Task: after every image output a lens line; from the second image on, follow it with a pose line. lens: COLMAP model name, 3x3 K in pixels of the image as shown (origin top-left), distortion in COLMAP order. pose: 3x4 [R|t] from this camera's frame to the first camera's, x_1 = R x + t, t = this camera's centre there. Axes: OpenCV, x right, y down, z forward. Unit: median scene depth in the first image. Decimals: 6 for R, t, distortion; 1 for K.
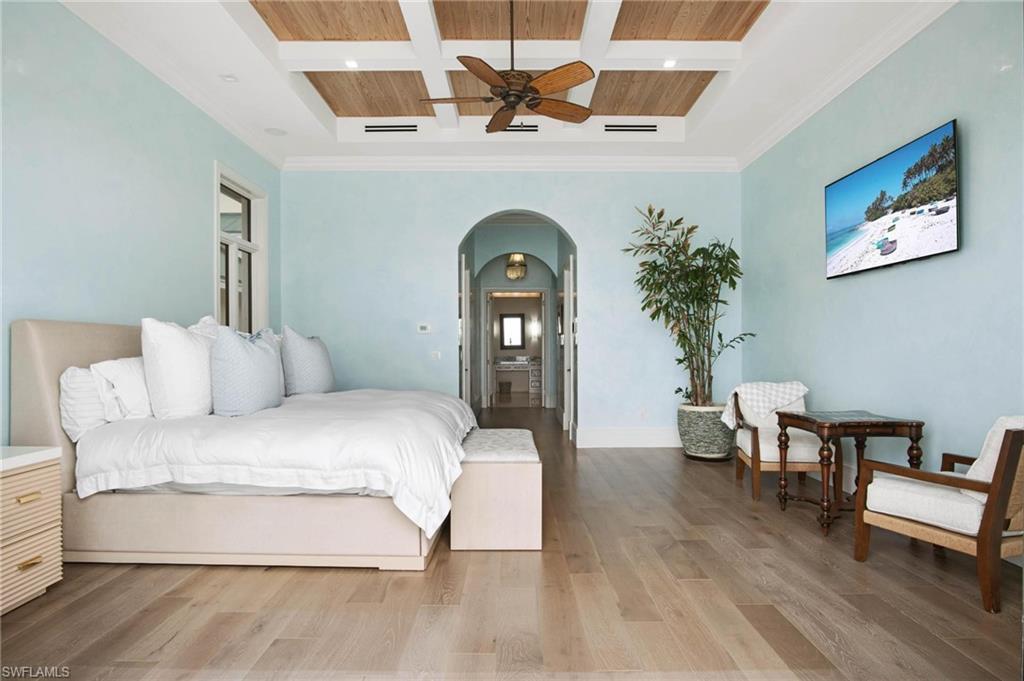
lens RADIAL K [[548.6, 0, 516.5], [0, 548.6, 347.3], [0, 0, 1]] dist [-0.006550, -0.001135]
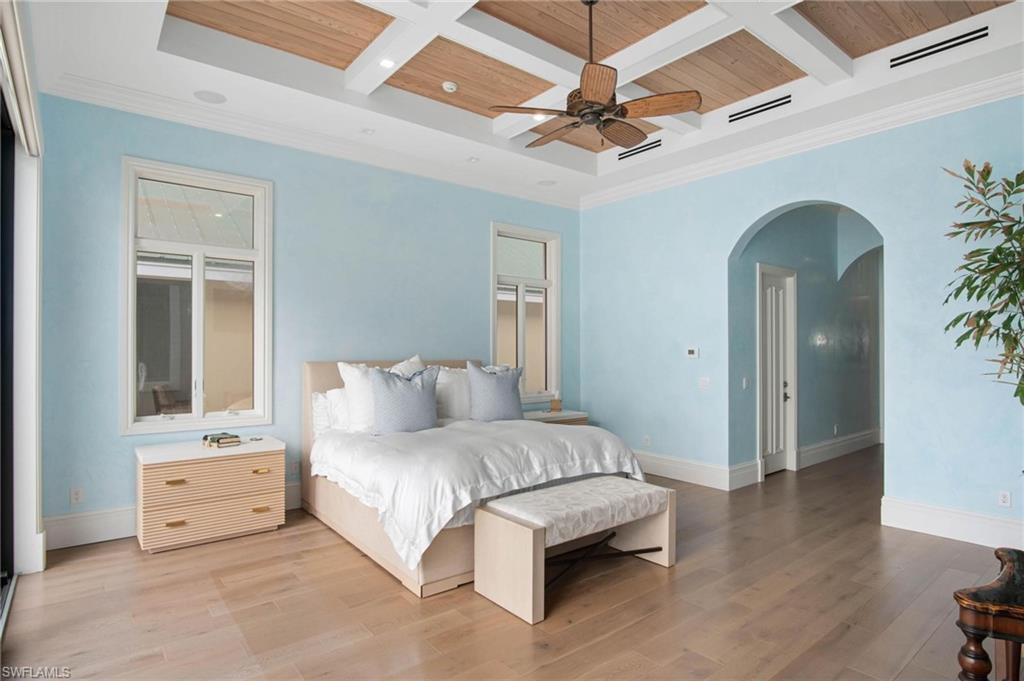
lens RADIAL K [[548.6, 0, 517.5], [0, 548.6, 341.0], [0, 0, 1]] dist [-0.006550, -0.001135]
pose [[0.632457, -0.007861, -0.774556, 0.406187], [-0.001186, 0.999938, -0.011117, -0.049328], [0.774595, 0.007949, 0.632408, 0.223278]]
